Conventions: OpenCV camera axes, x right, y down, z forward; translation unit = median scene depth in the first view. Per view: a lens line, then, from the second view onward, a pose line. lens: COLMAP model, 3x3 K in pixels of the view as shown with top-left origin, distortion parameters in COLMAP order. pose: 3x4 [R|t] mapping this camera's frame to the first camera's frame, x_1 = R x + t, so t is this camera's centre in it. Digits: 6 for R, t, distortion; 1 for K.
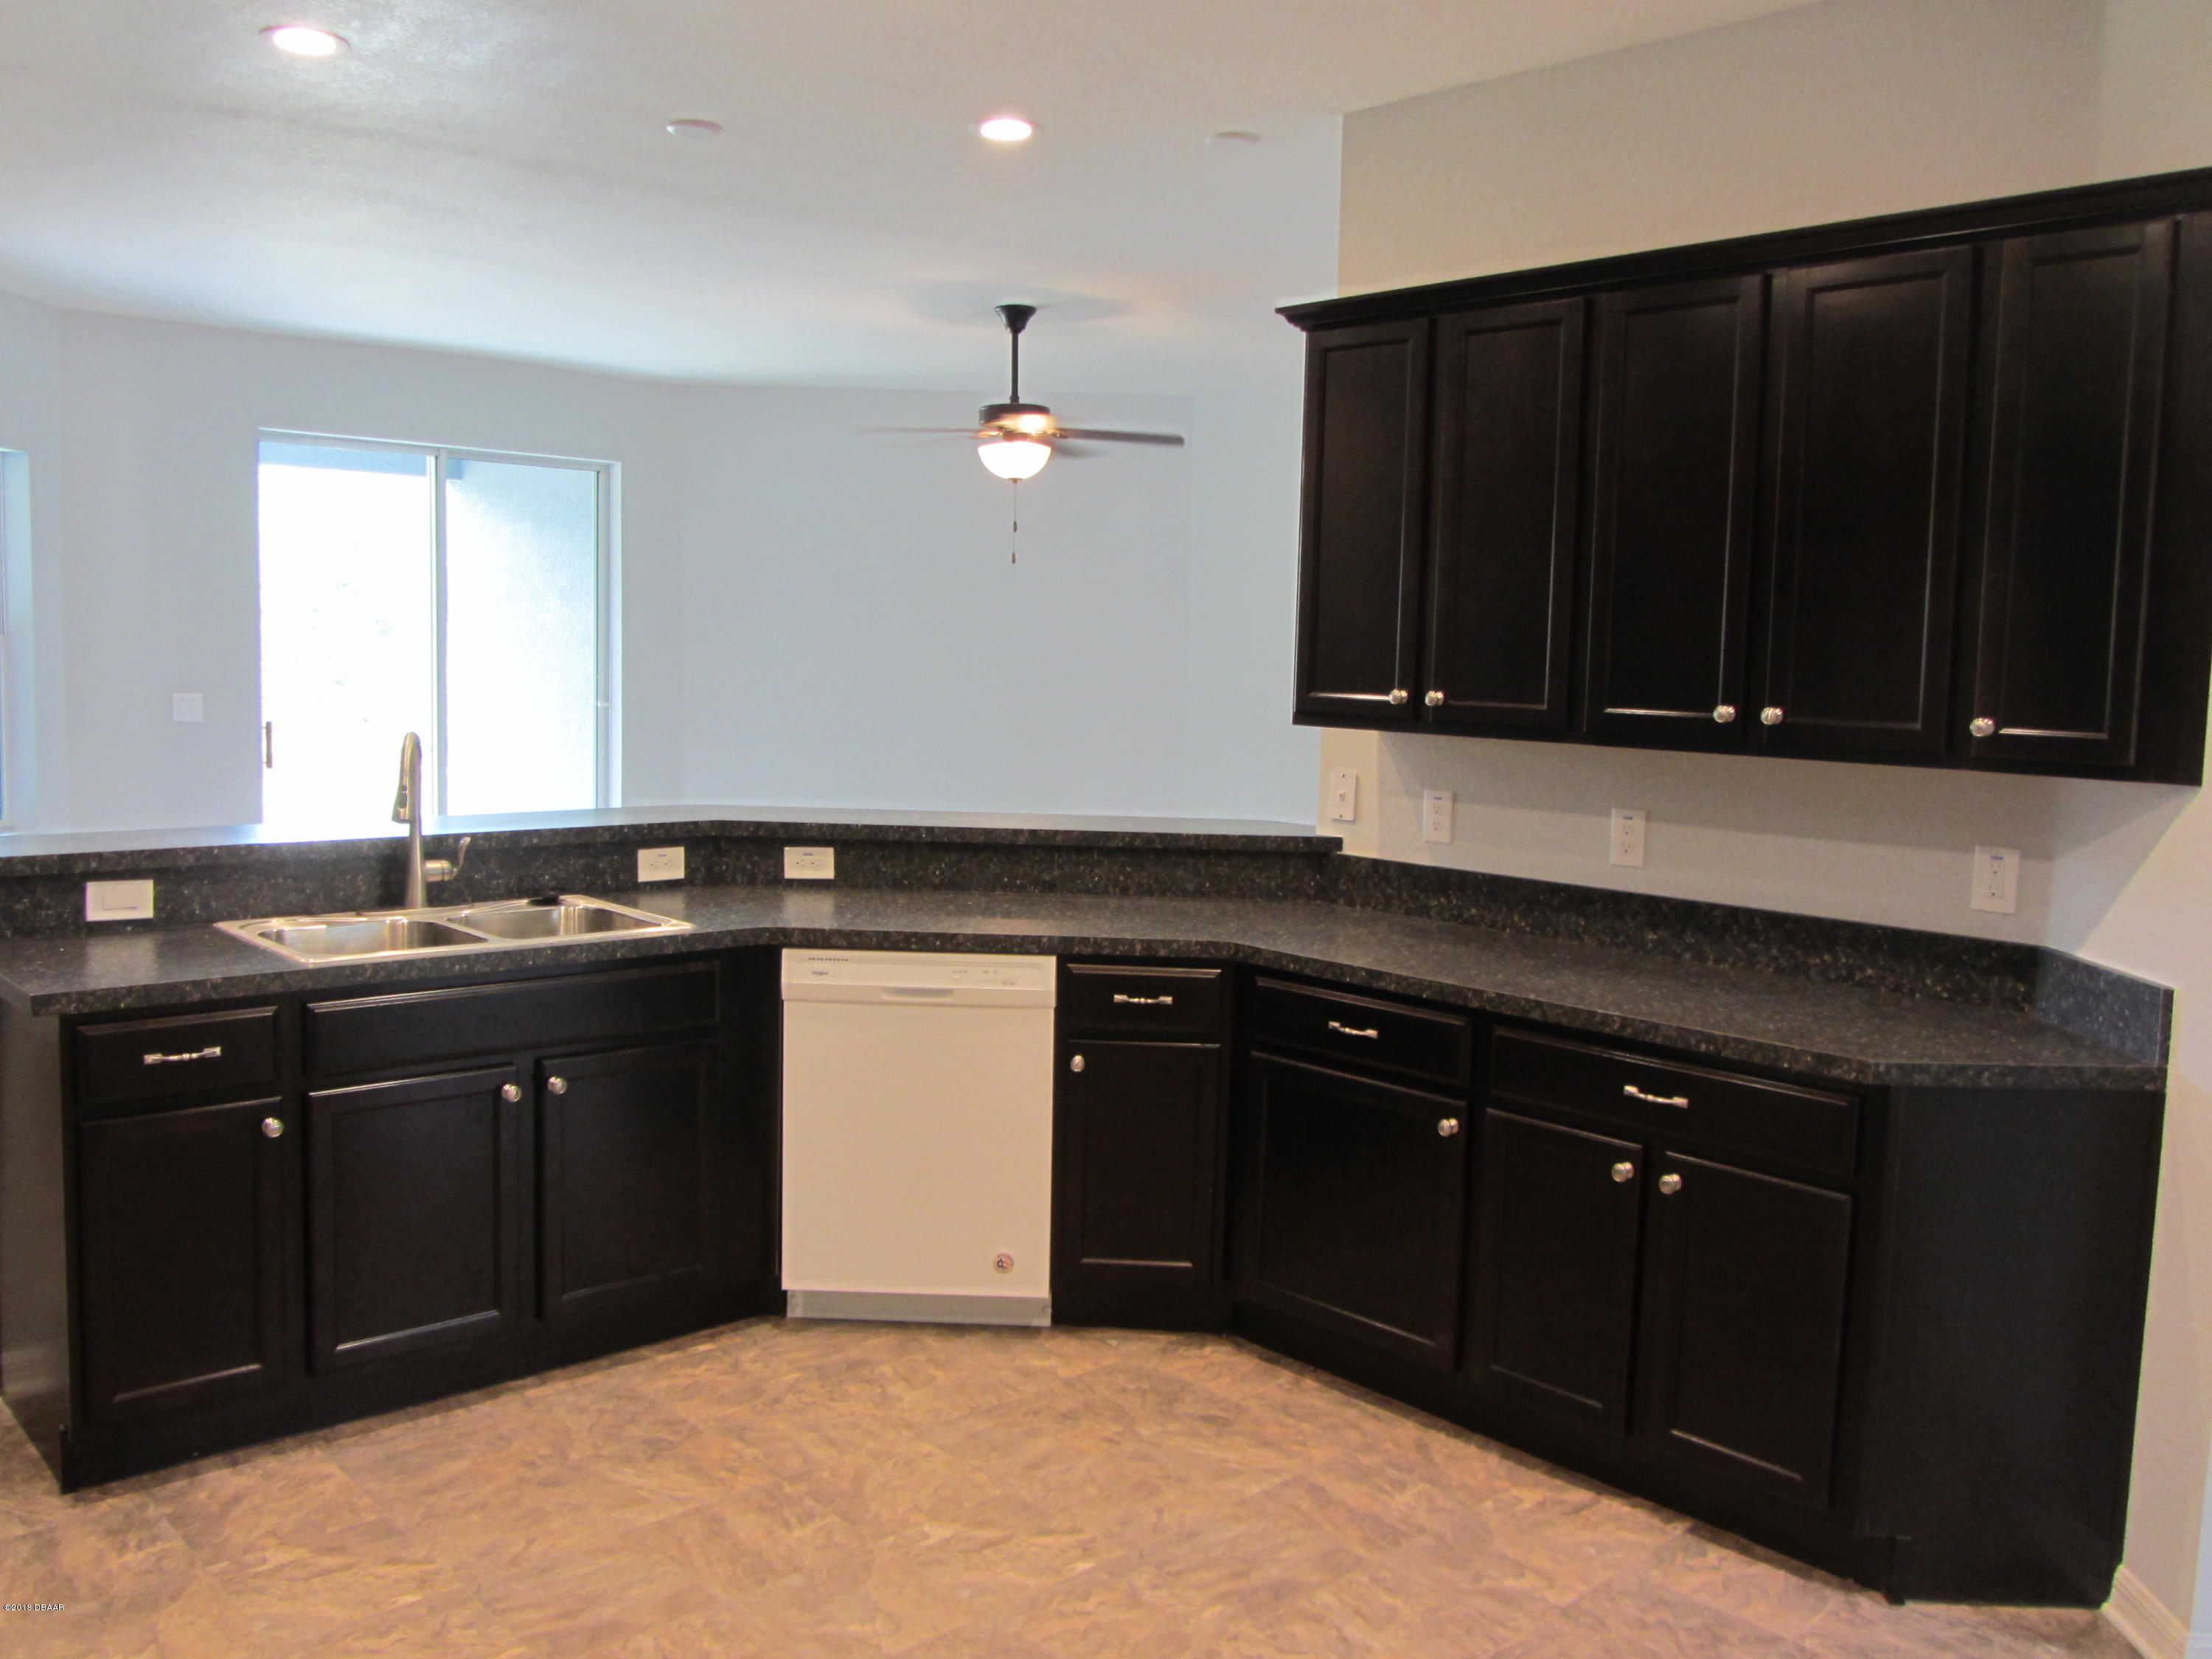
lens RADIAL K [[1915.7, 0, 1106.0], [0, 1915.7, 829.5], [0, 0, 1]] dist [-0.003177, -0.000413]
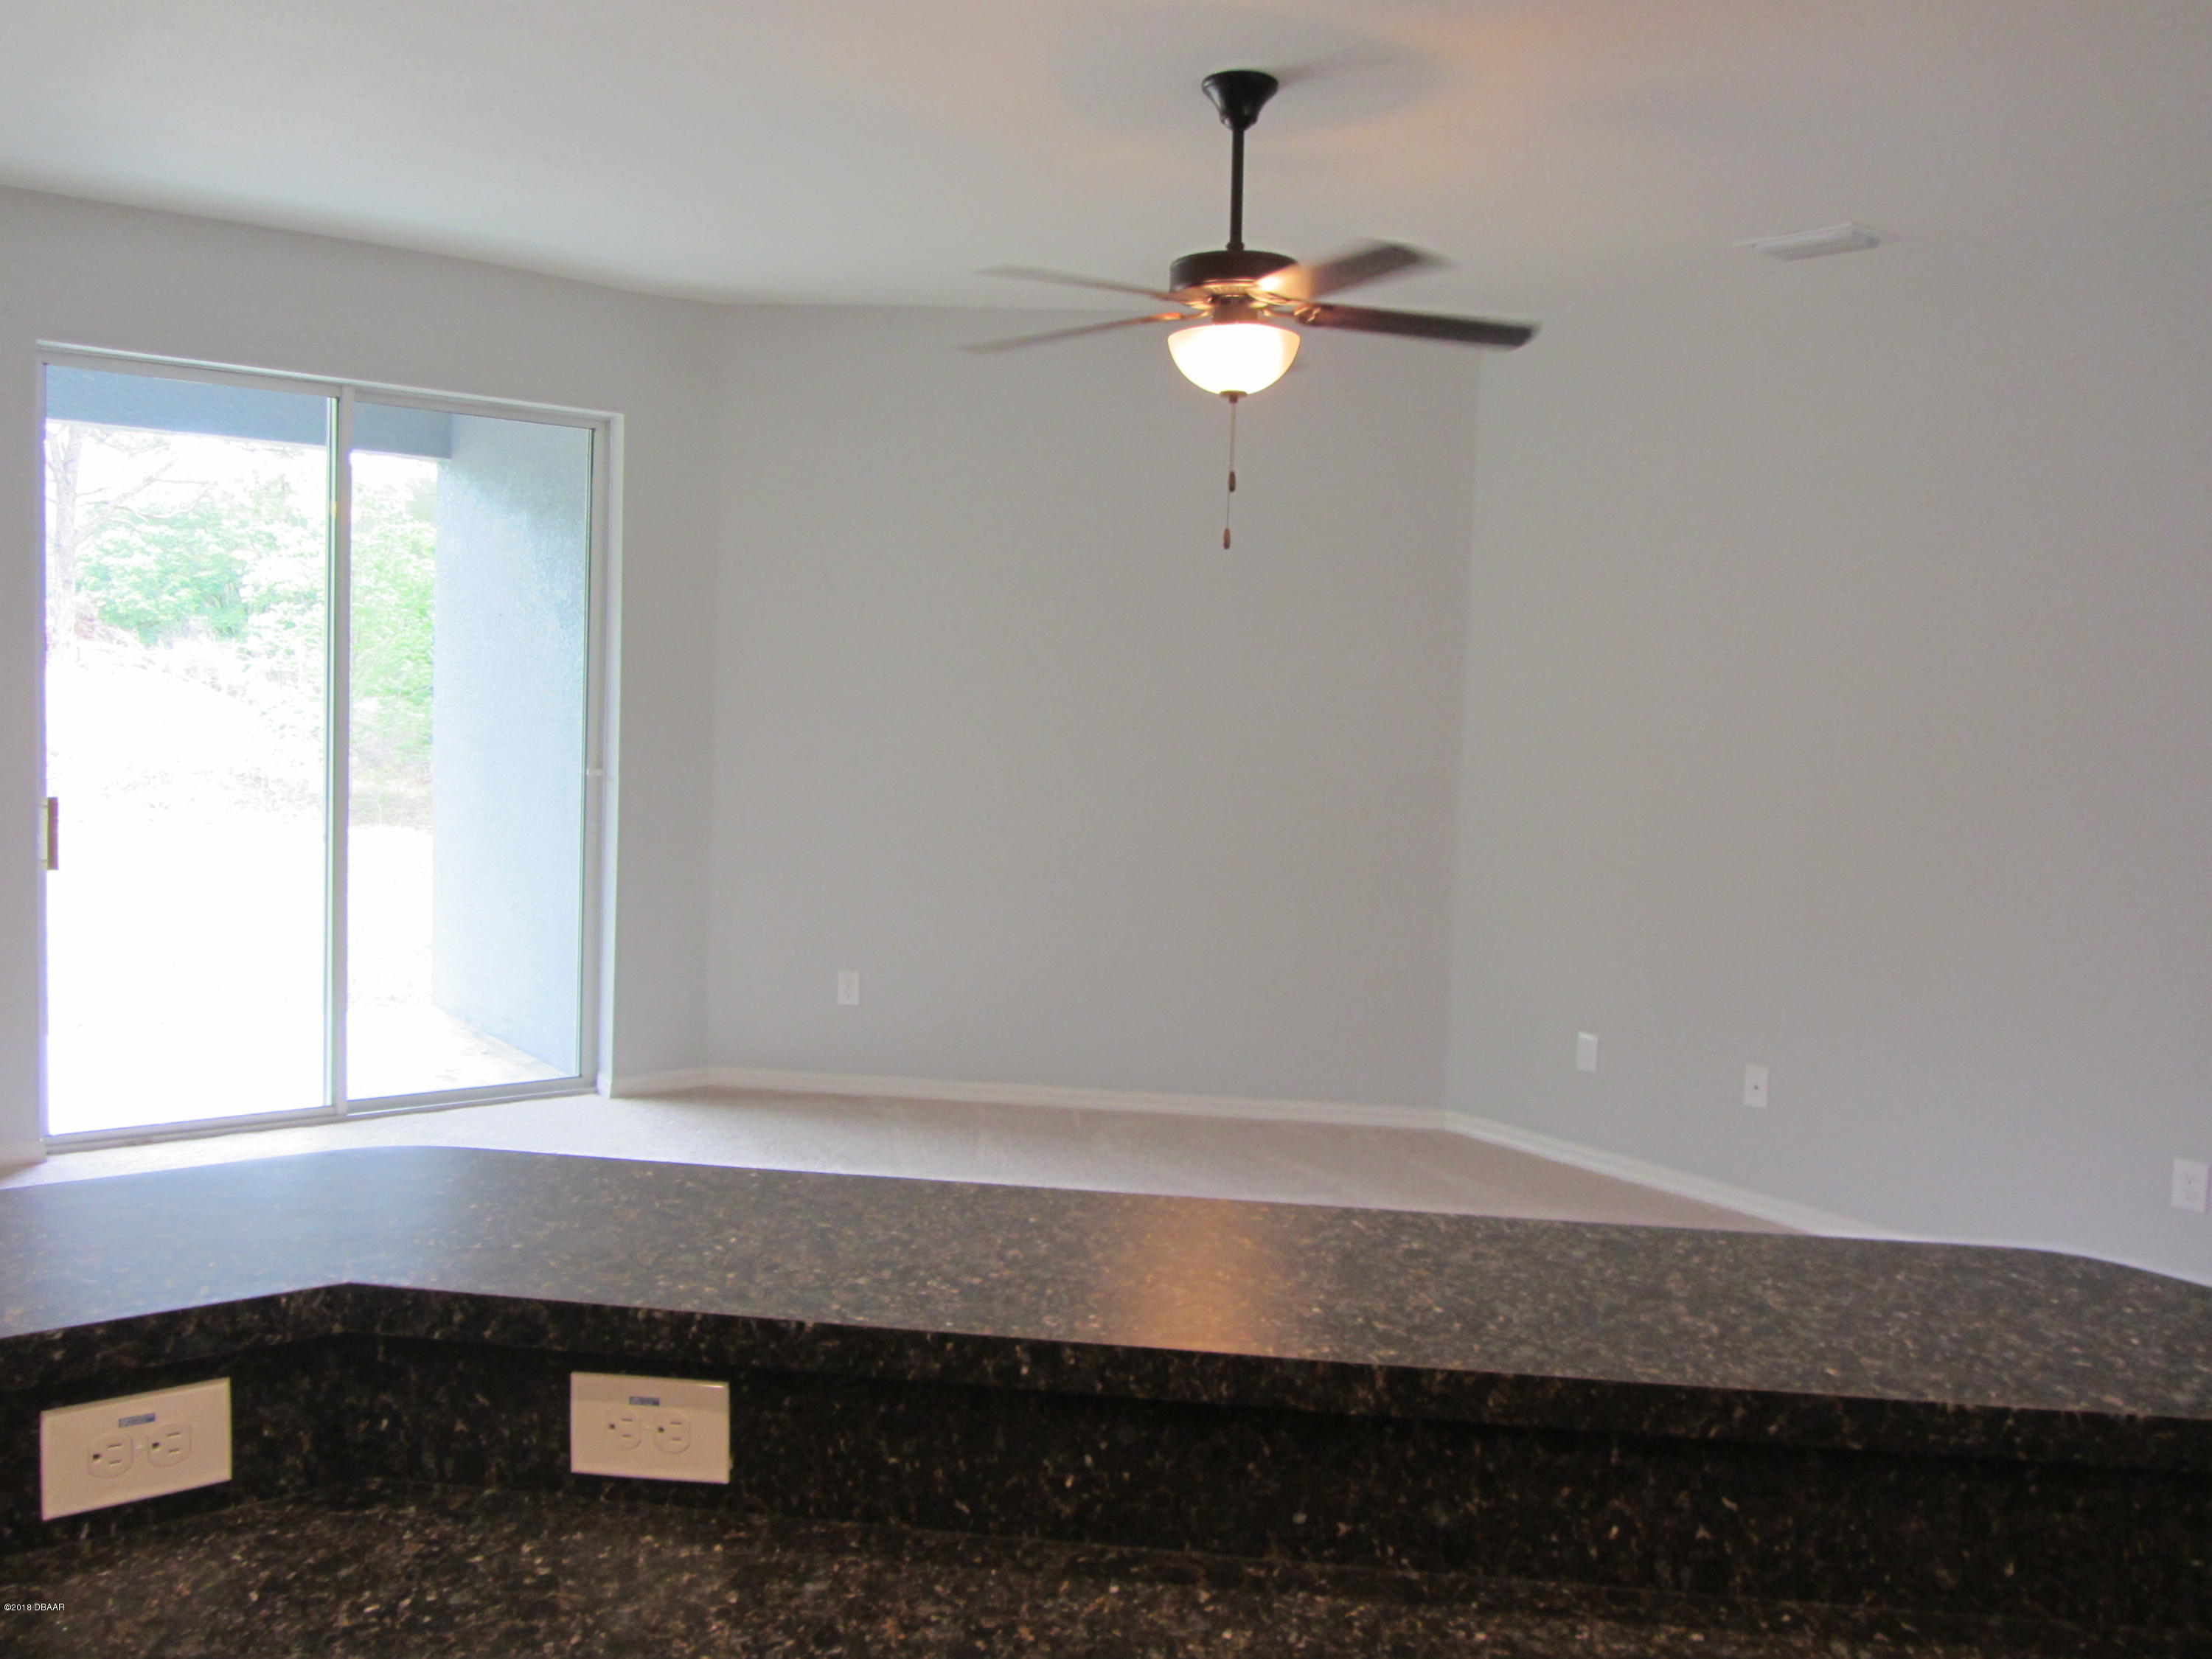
lens RADIAL K [[1915.7, 0, 1106.0], [0, 1915.7, 829.5], [0, 0, 1]] dist [-0.003177, -0.000413]
pose [[0.996923, 0.018036, -0.076289, -0.049085], [-0.019582, 0.999617, -0.019563, -0.058402], [0.075907, 0.020997, 0.996894, 0.560992]]
